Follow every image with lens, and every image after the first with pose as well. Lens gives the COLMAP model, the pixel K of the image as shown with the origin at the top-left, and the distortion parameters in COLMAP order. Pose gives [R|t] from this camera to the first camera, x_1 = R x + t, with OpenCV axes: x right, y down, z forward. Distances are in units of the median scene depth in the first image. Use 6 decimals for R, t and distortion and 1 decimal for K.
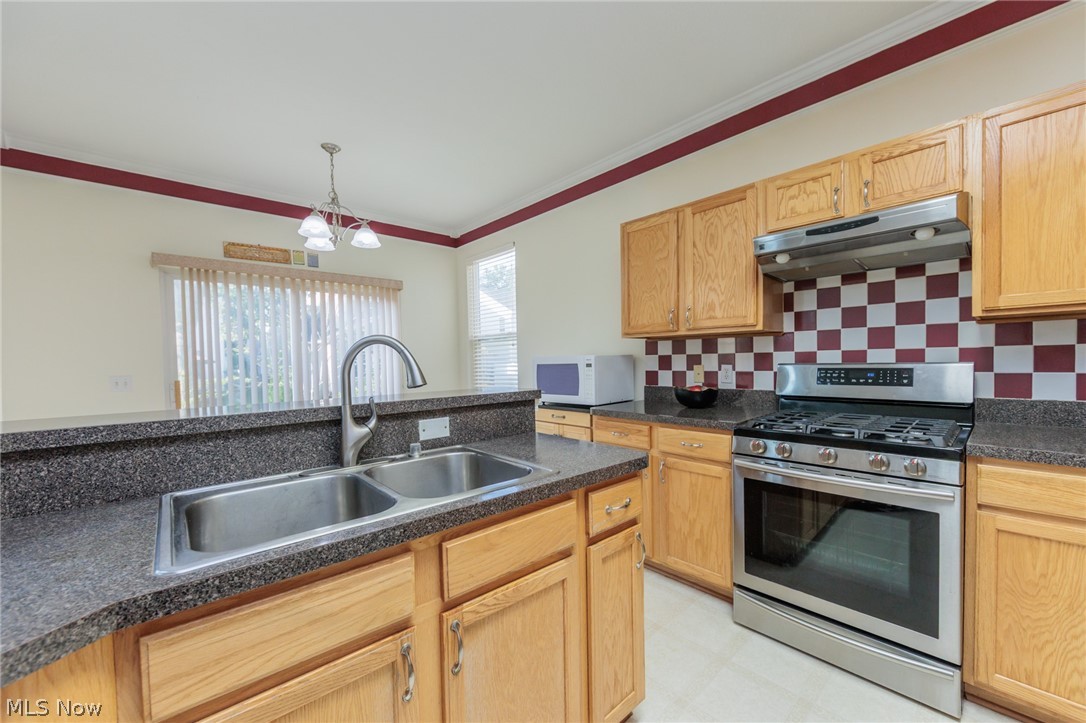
lens RADIAL K [[425.3, 0, 552.2], [0, 425.3, 370.7], [0, 0, 1]] dist [-0.004049, -0.000158]
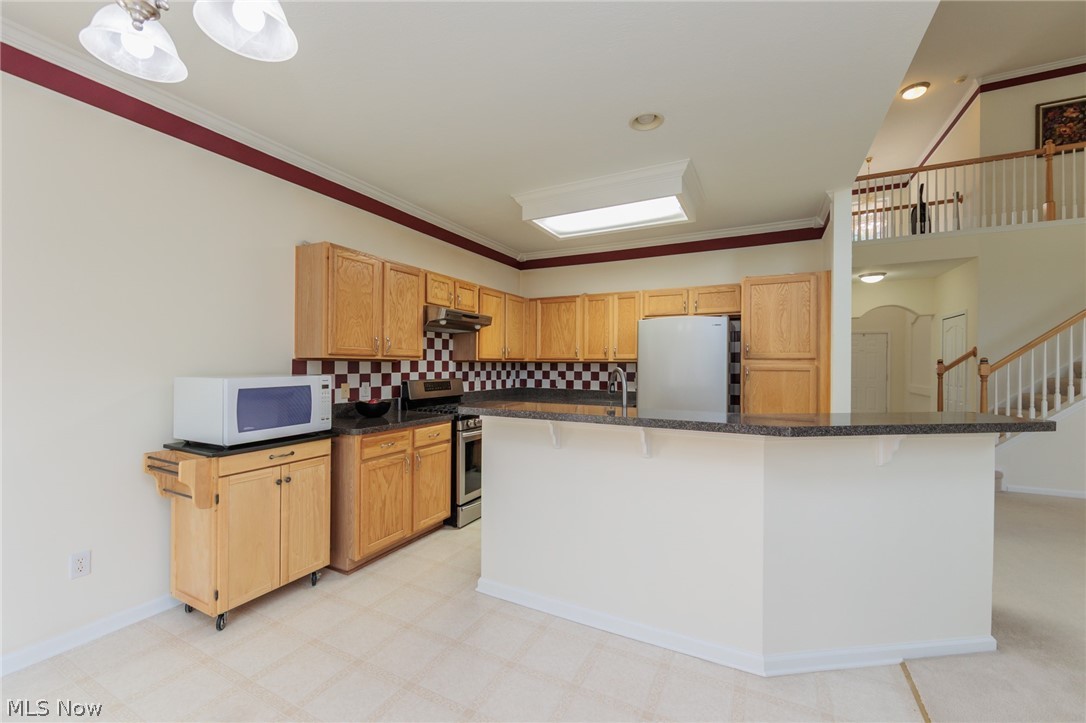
lens RADIAL K [[435.7, 0, 543.0], [0, 435.7, 361.5], [0, 0, 1]] dist [-0.002240, -0.000507]
pose [[-0.347700, 0.024140, 0.937295, -1.184560], [0.026529, 0.999522, -0.015901, -0.048568], [-0.937230, 0.019336, -0.348174, 1.102195]]
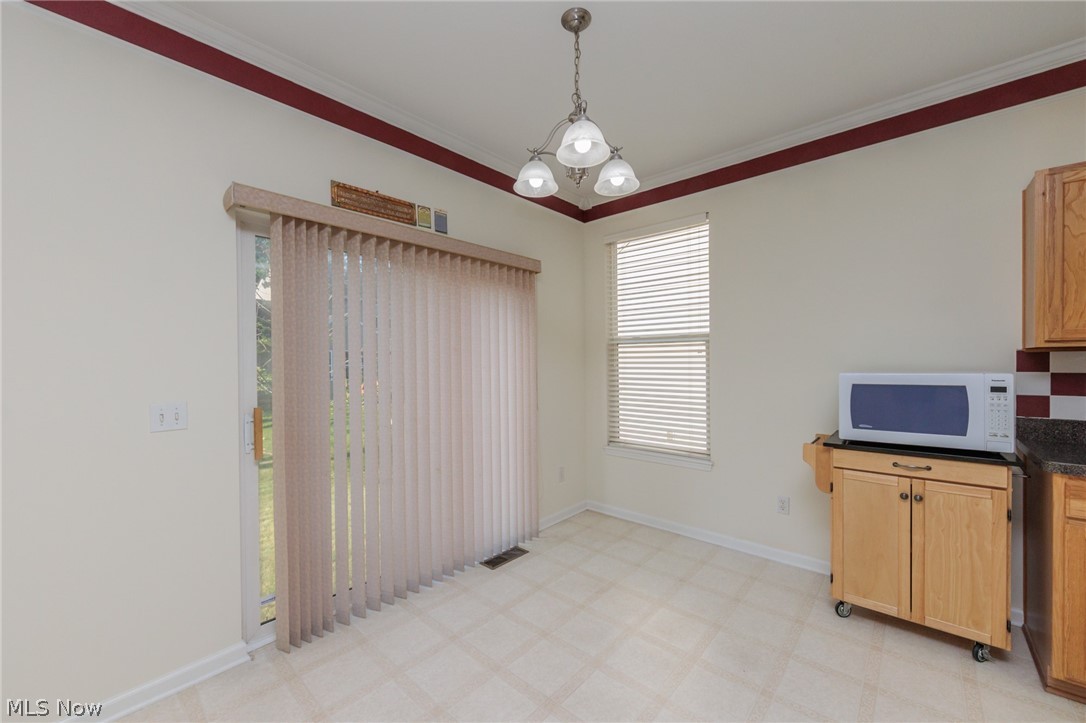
lens RADIAL K [[425.3, 0, 541.5], [0, 425.3, 363.8], [0, 0, 1]] dist [-0.007150, -0.000060]
pose [[0.995305, 0.011329, 0.096119, -0.808436], [-0.009195, 0.999702, -0.022618, -0.037538], [-0.096347, 0.021628, 0.995113, 0.548427]]
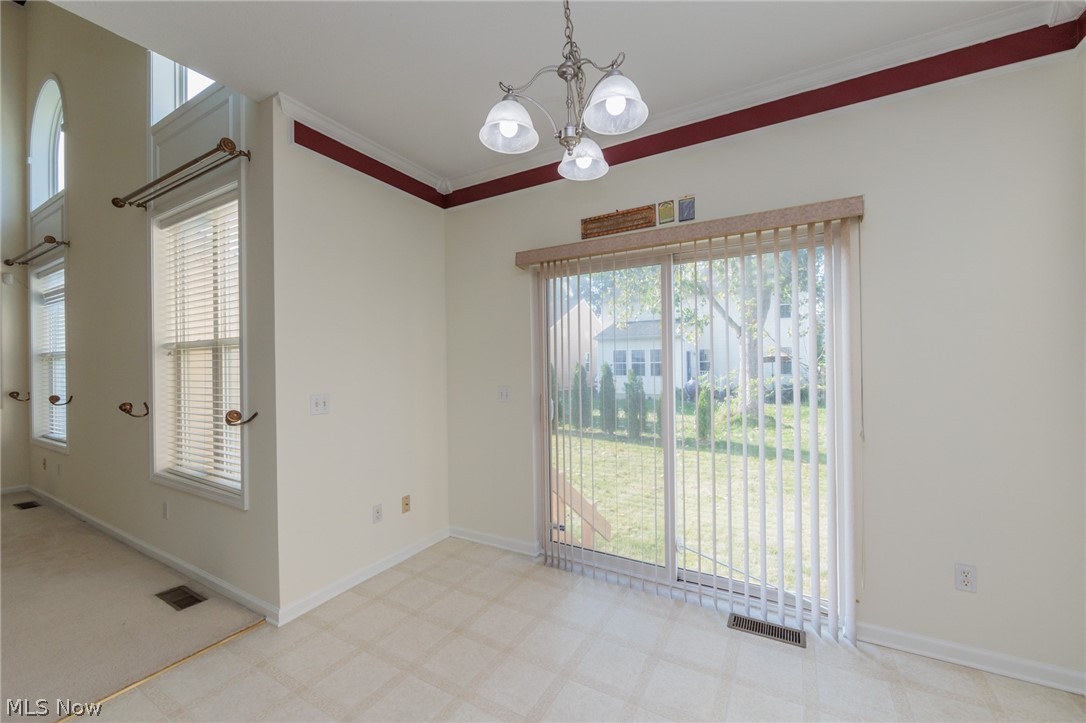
lens RADIAL K [[423.3, 0, 552.5], [0, 423.3, 363.1], [0, 0, 1]] dist [0.000777, 0.000035]
pose [[0.304825, 0.015627, -0.952280, -0.063233], [-0.018578, 0.999773, 0.010460, -0.070878], [0.952227, 0.014503, 0.305046, 1.093829]]
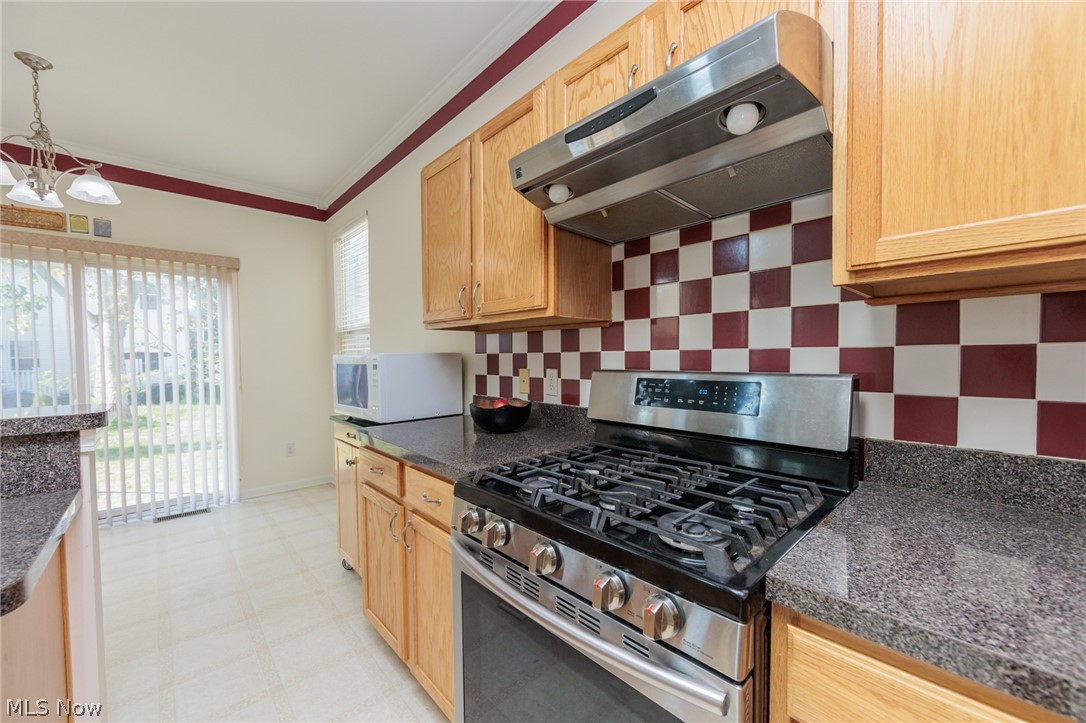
lens RADIAL K [[425.3, 0, 552.2], [0, 425.3, 370.7], [0, 0, 1]] dist [-0.004049, -0.000158]
pose [[0.999913, 0.012056, 0.005387, 0.470693], [-0.012097, 0.999897, 0.007781, -0.019389], [-0.005293, -0.007846, 0.999955, 0.356802]]
